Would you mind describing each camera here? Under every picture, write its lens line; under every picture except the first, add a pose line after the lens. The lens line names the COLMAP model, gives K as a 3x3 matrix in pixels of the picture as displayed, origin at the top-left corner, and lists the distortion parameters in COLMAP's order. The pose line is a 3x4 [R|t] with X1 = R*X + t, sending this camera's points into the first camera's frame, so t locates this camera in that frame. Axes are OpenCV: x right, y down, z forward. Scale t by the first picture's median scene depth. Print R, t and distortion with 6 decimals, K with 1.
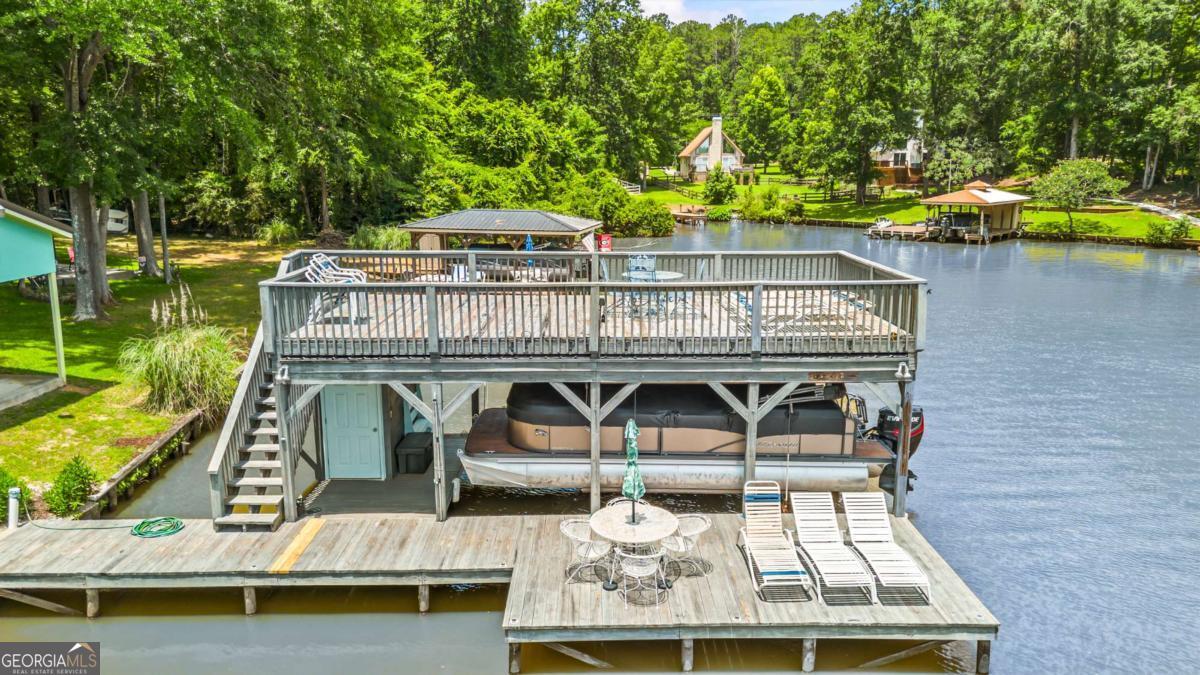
lens RADIAL K [[876.7, 0, 600.4], [0, 876.7, 335.7], [0, 0, 1]] dist [0.043069, 0.000721]
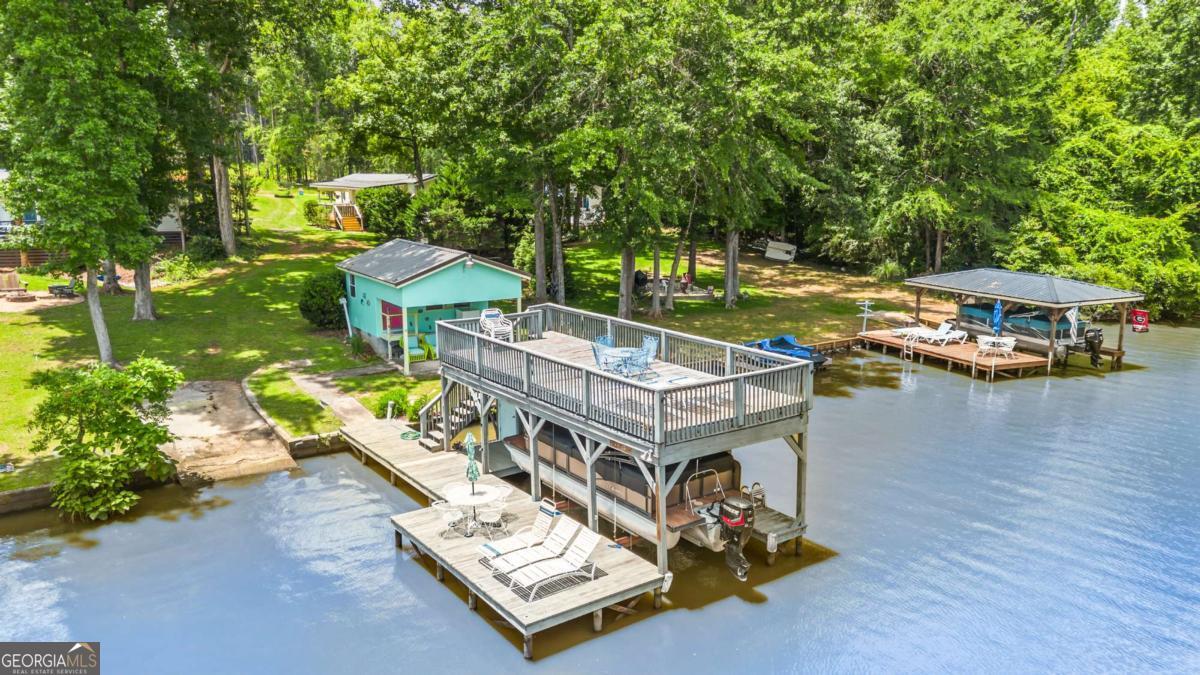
lens RADIAL K [[876.7, 0, 600.4], [0, 876.7, 337.9], [0, 0, 1]] dist [0.043069, 0.000721]
pose [[0.576635, 0.151095, -0.802908, 0.352117], [-0.156565, 0.984973, 0.072914, -0.058072], [0.801860, 0.083663, 0.591626, 0.036565]]
